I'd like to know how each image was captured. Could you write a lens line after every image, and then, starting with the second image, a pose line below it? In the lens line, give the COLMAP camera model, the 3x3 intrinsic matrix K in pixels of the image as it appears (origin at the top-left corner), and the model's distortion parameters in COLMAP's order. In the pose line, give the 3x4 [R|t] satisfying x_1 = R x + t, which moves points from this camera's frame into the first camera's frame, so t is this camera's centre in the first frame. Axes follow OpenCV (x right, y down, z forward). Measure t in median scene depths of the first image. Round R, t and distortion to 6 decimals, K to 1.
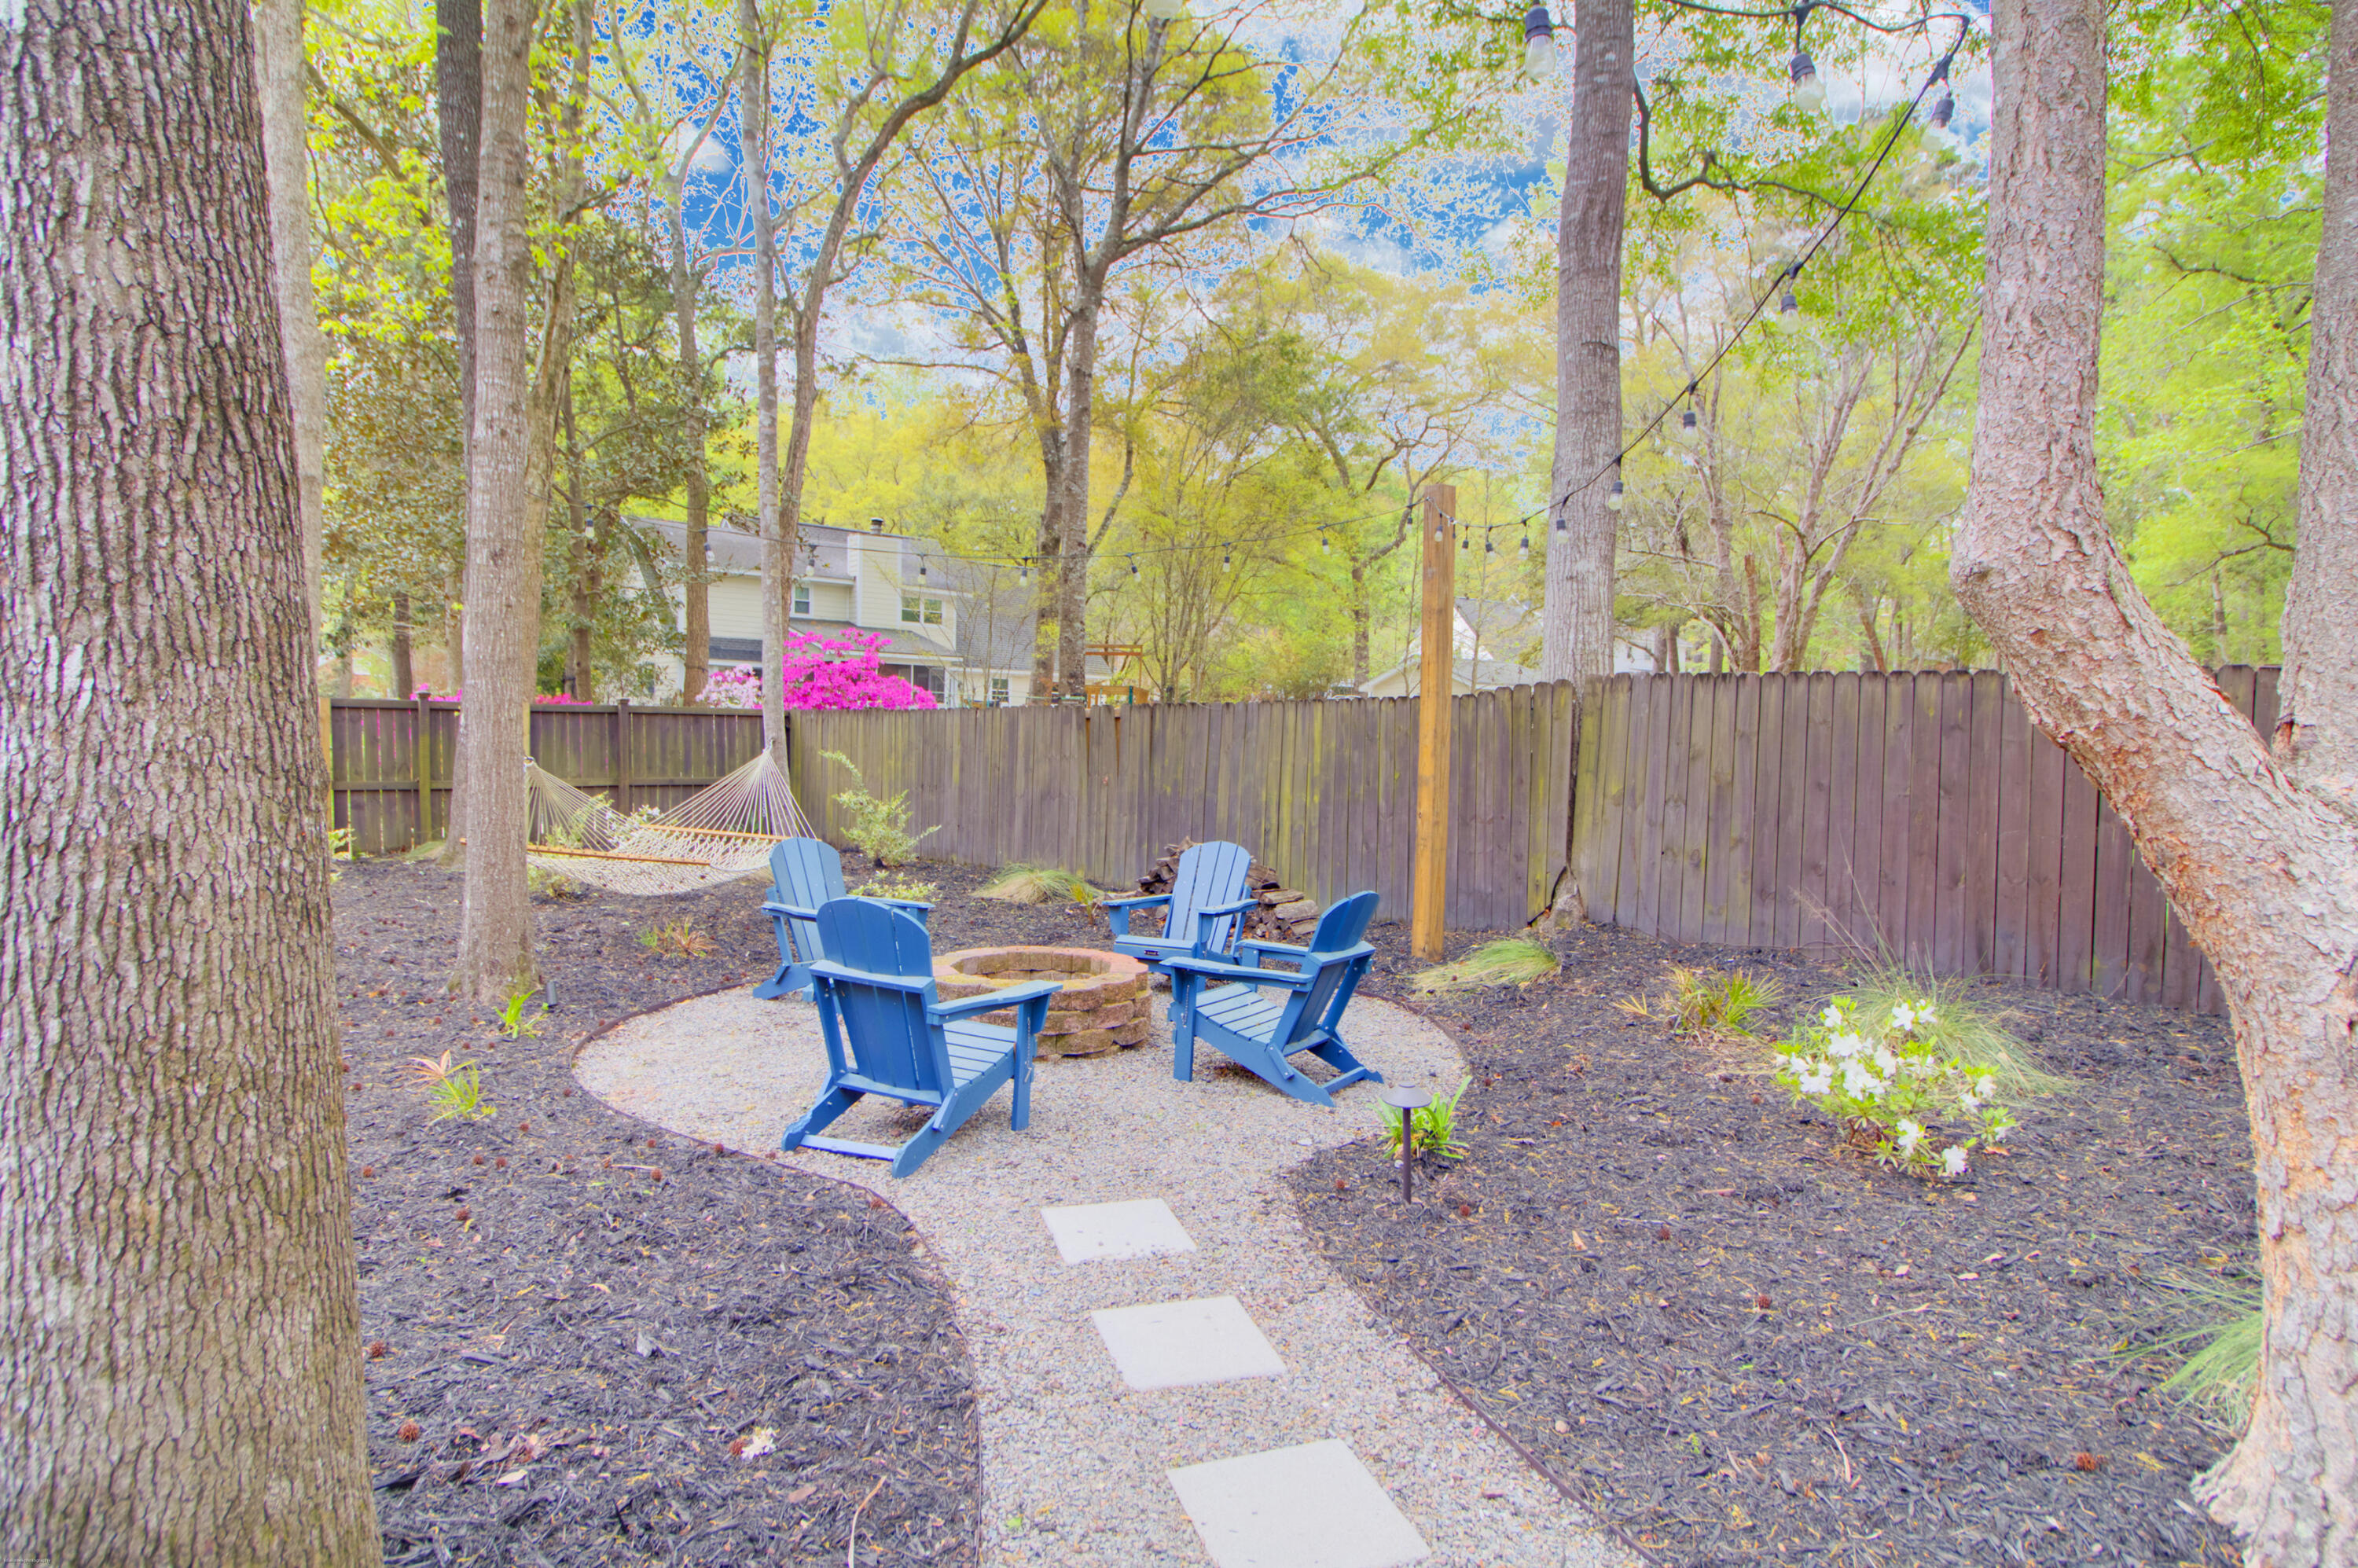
lens RADIAL K [[1264.5, 0, 1181.0], [0, 1264.5, 769.6], [0, 0, 1]] dist [0.004975, -0.015728]
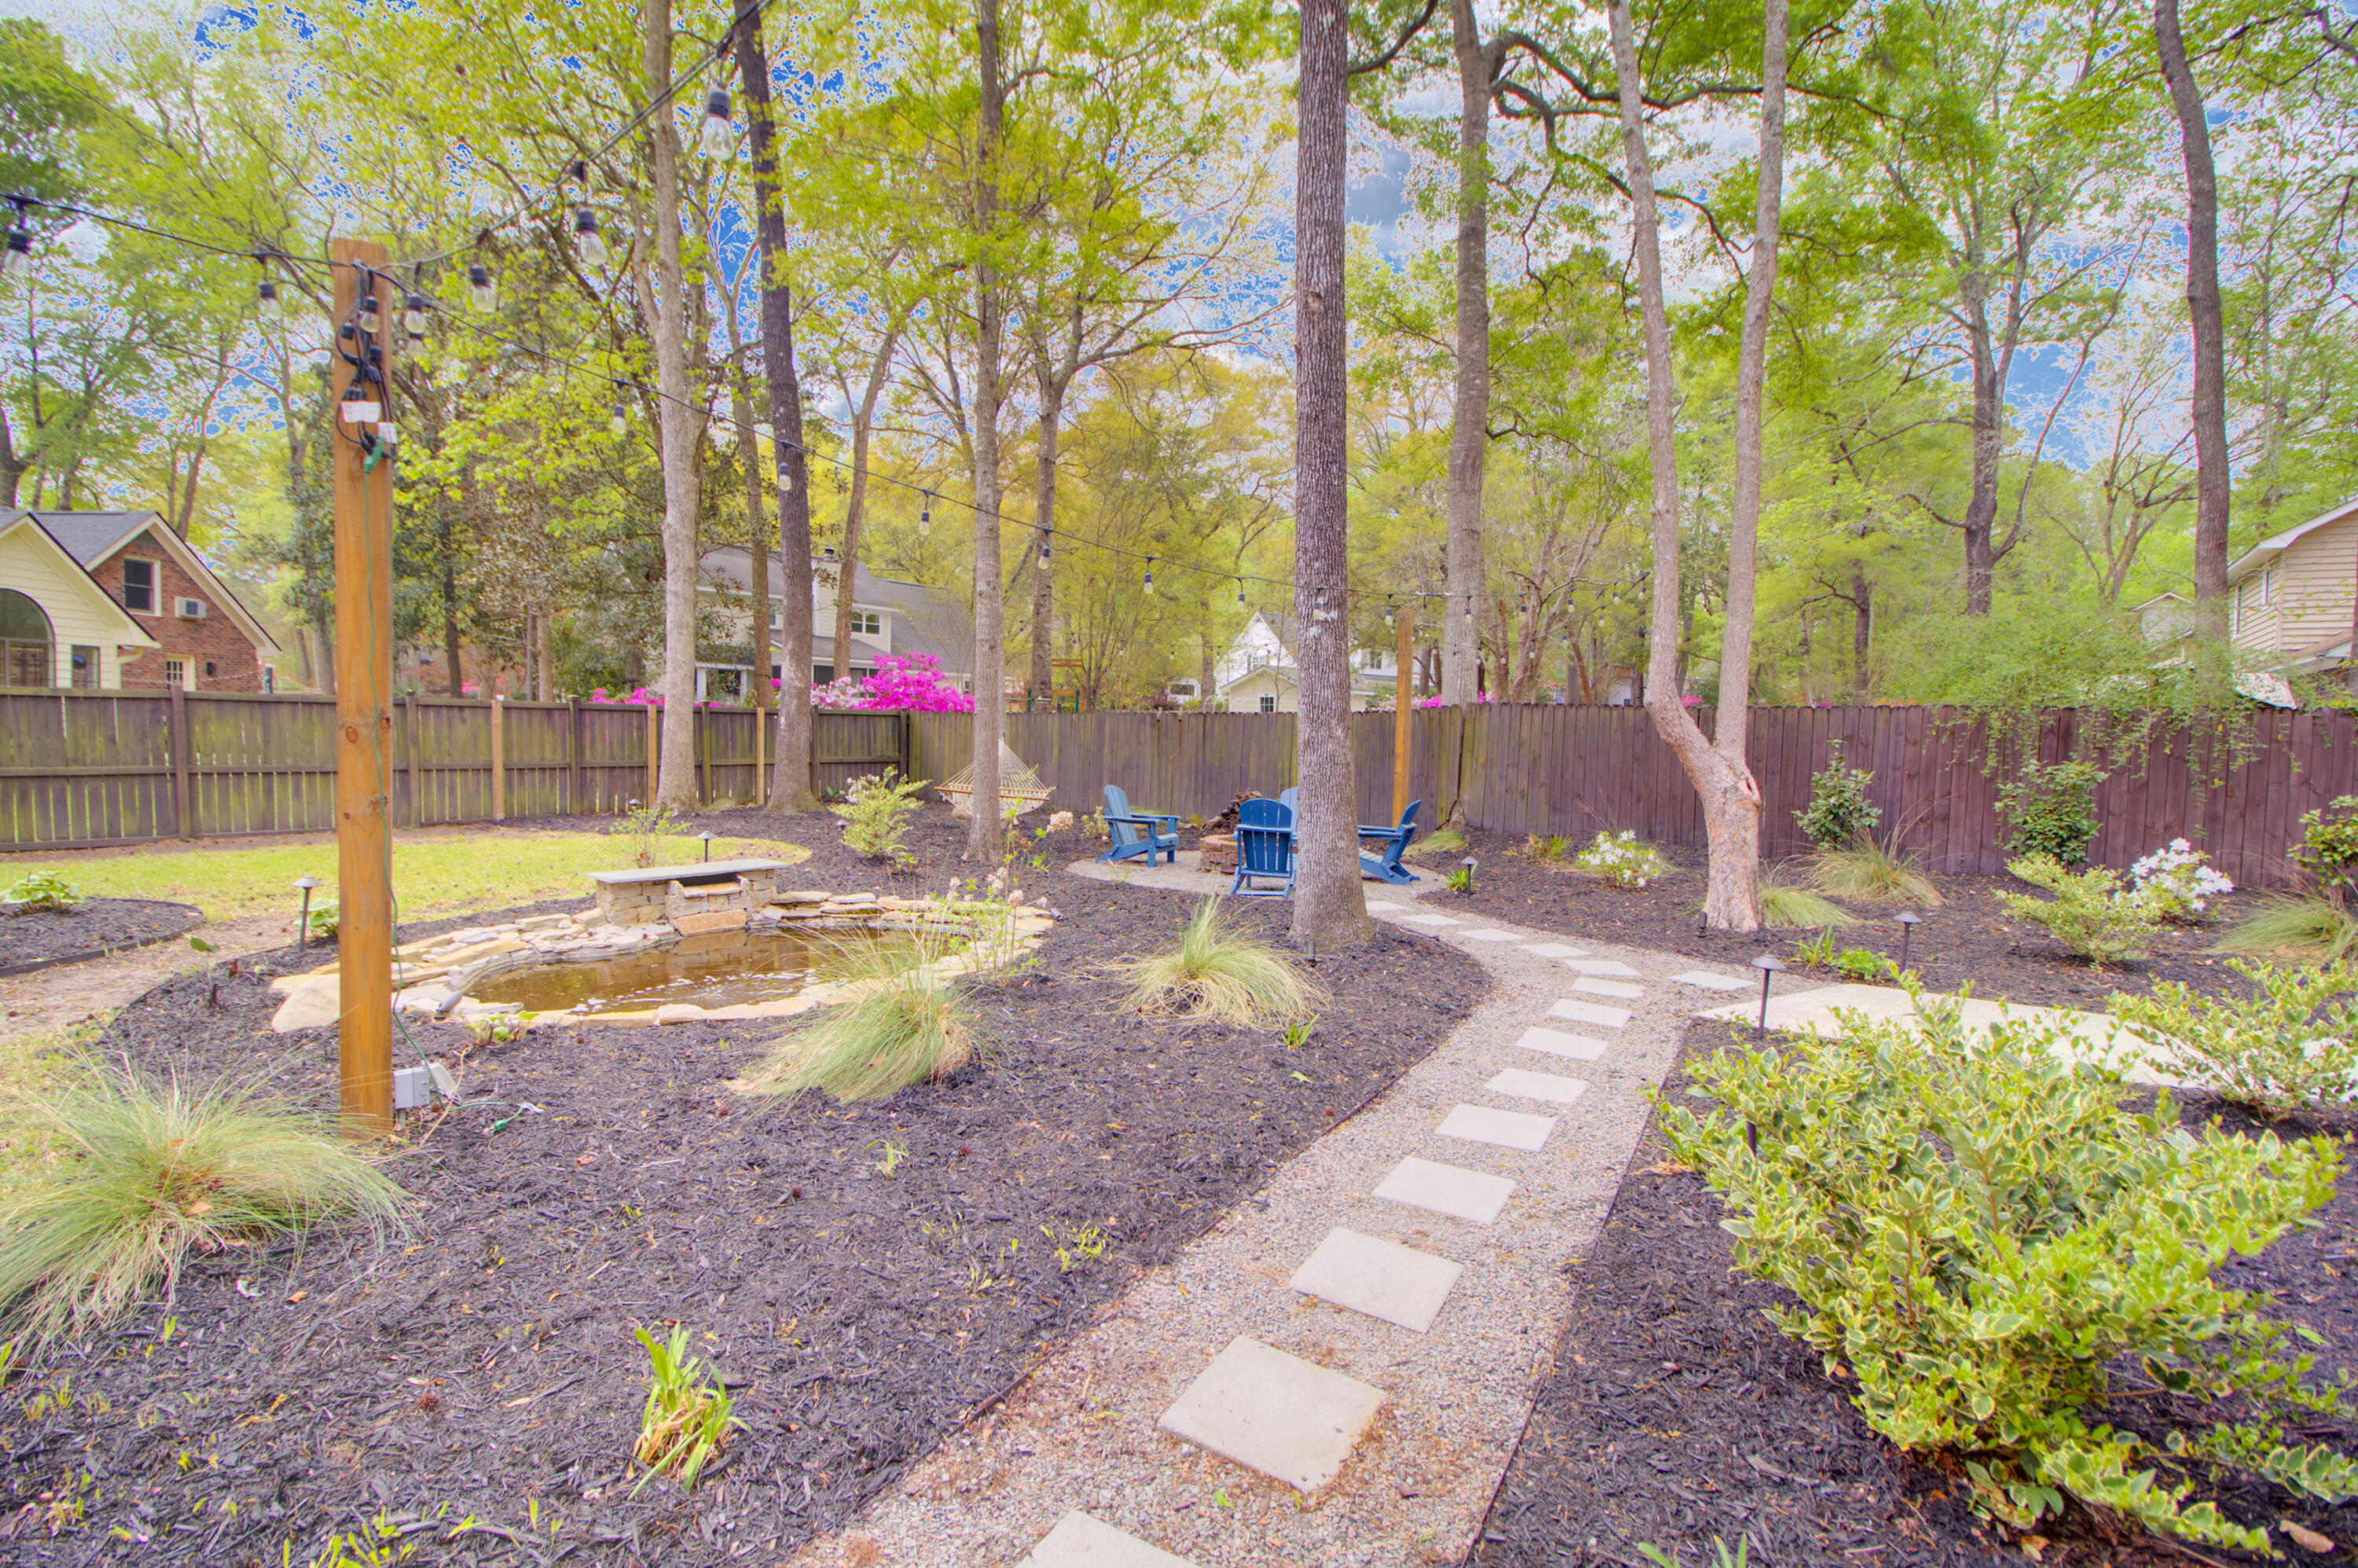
lens RADIAL K [[1098.6, 0, 1179.0], [0, 1098.6, 784.0], [0, 0, 1]] dist [-0.001591, -0.013882]
pose [[0.987335, -0.006392, 0.158518, -0.132075], [0.001578, 0.999534, 0.030473, 0.000074], [-0.158639, -0.029836, 0.986886, -0.208128]]
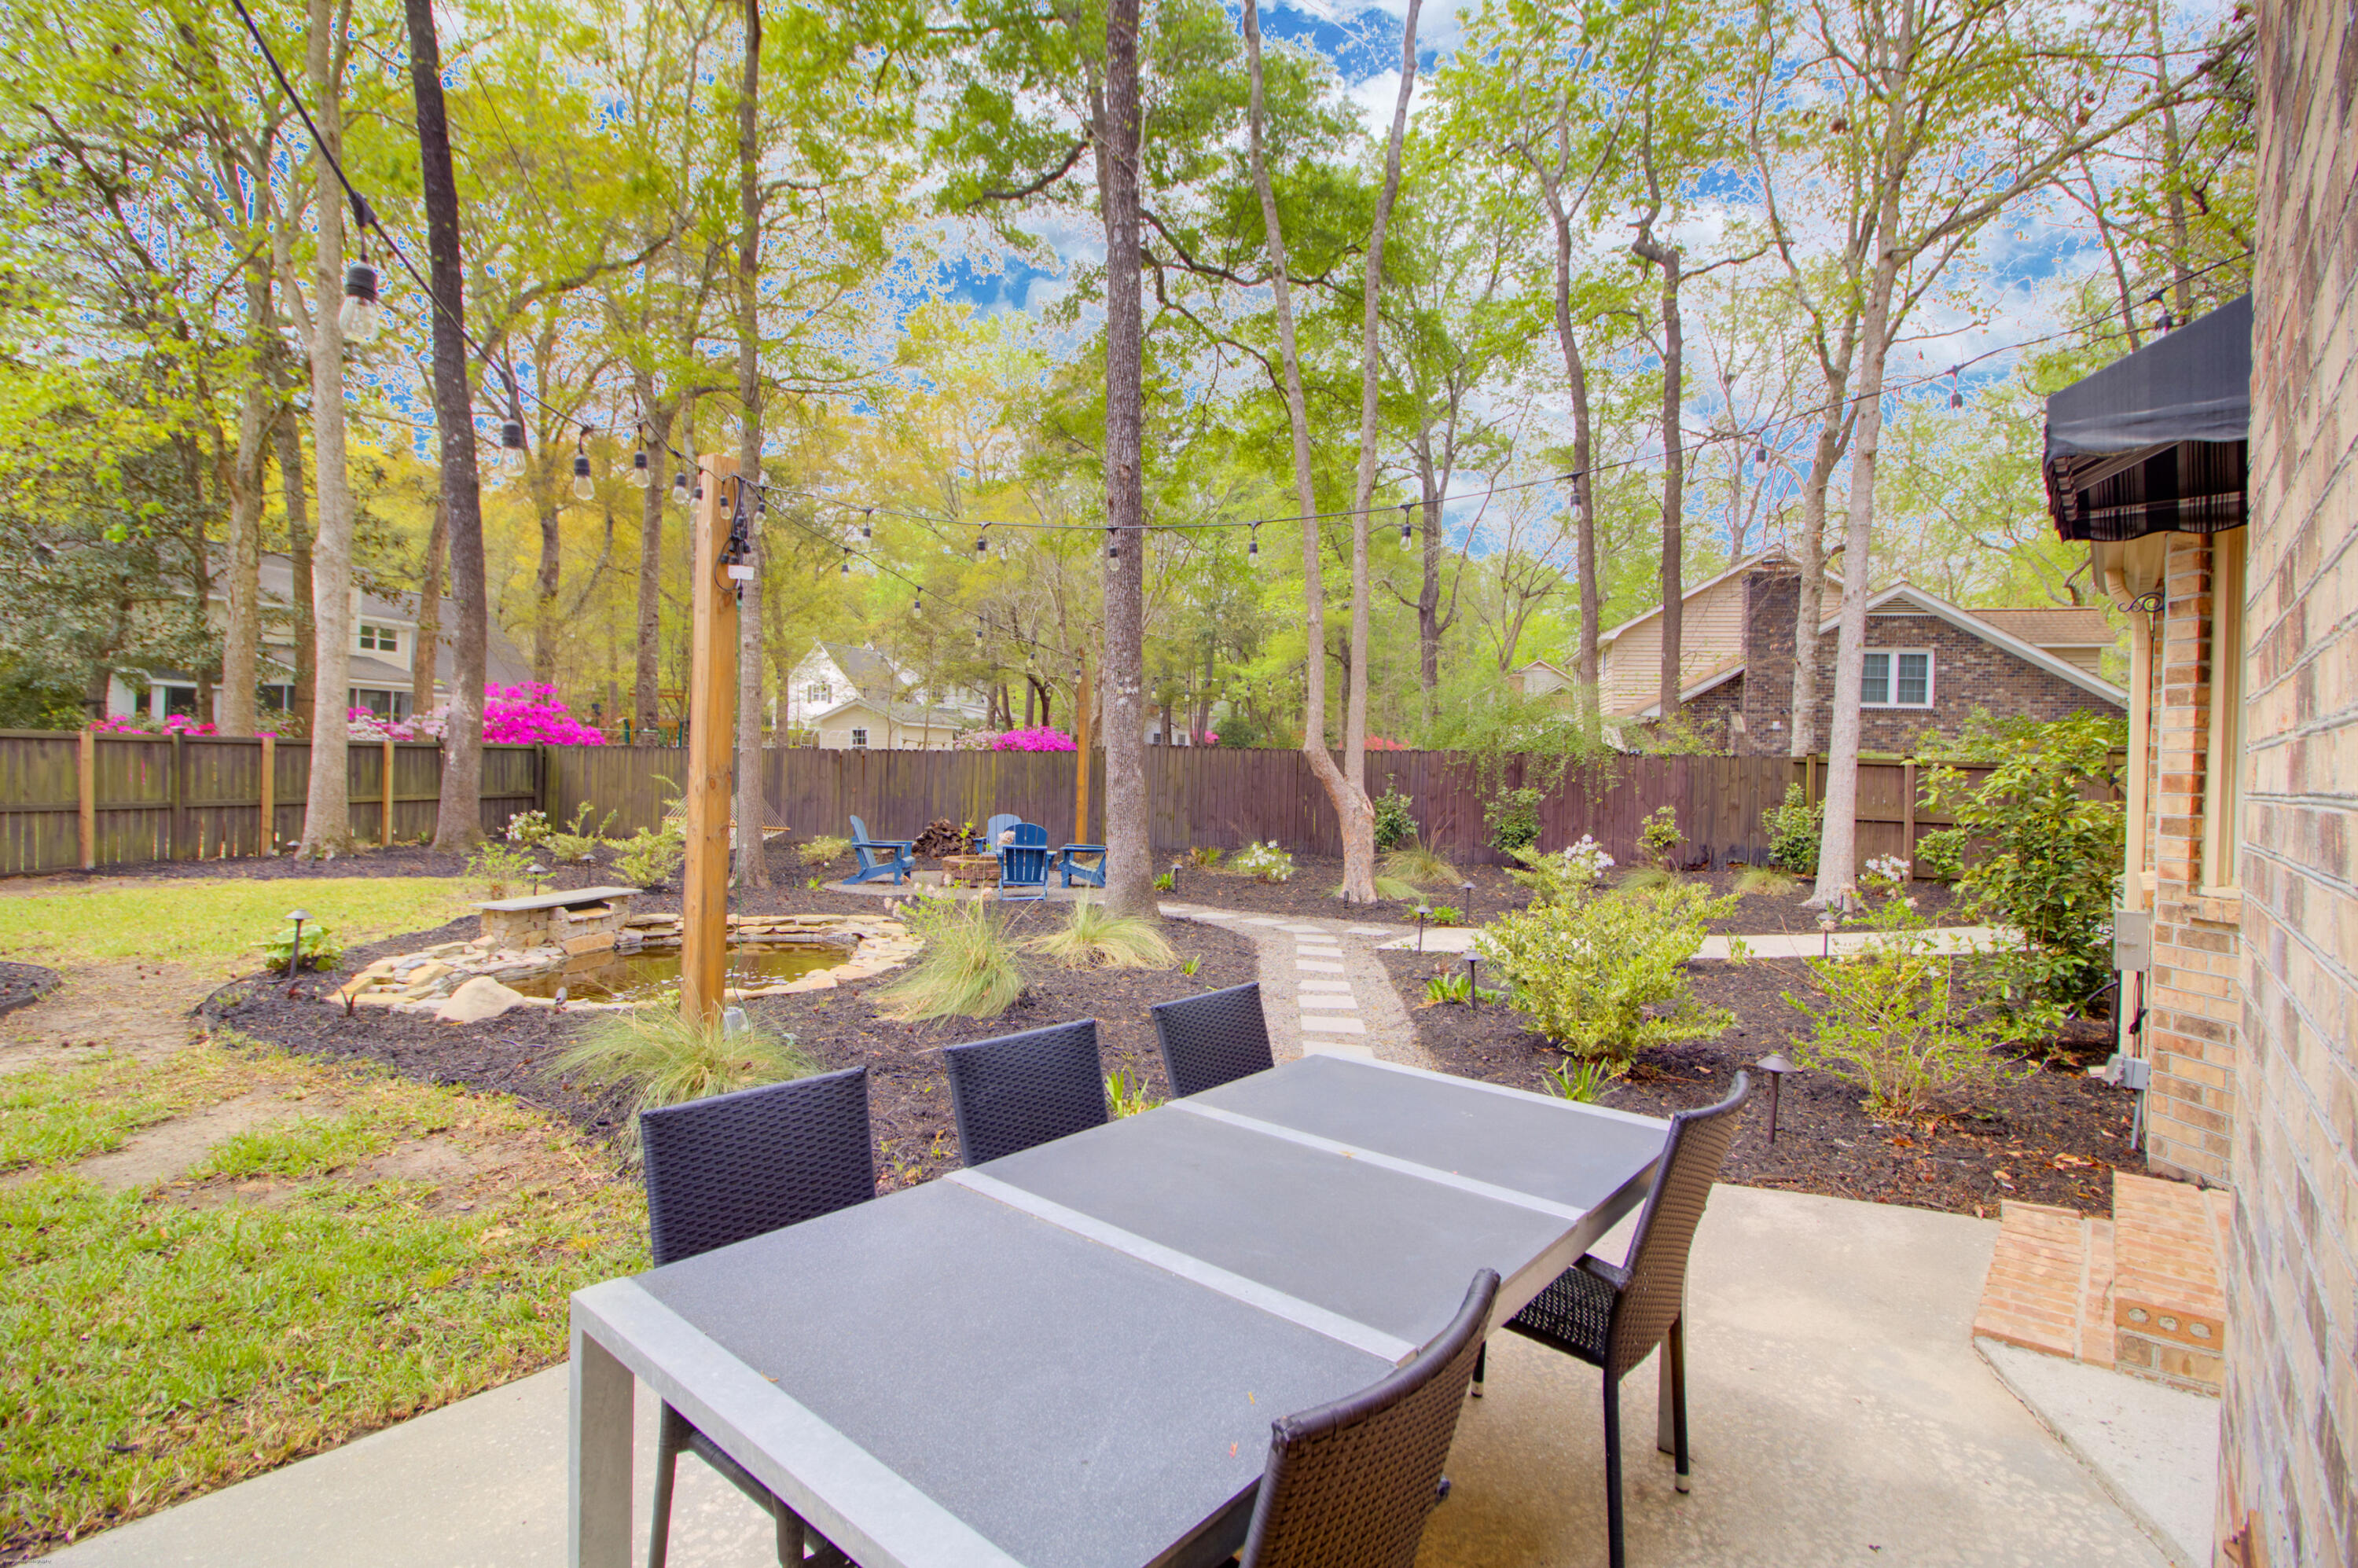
lens RADIAL K [[1098.6, 0, 1179.0], [0, 1098.6, 784.0], [0, 0, 1]] dist [-0.001591, -0.013882]
pose [[0.831298, -0.009020, 0.555753, -0.254578], [0.006615, 0.999958, 0.006335, -0.002903], [-0.555787, -0.001590, 0.831323, -0.274185]]
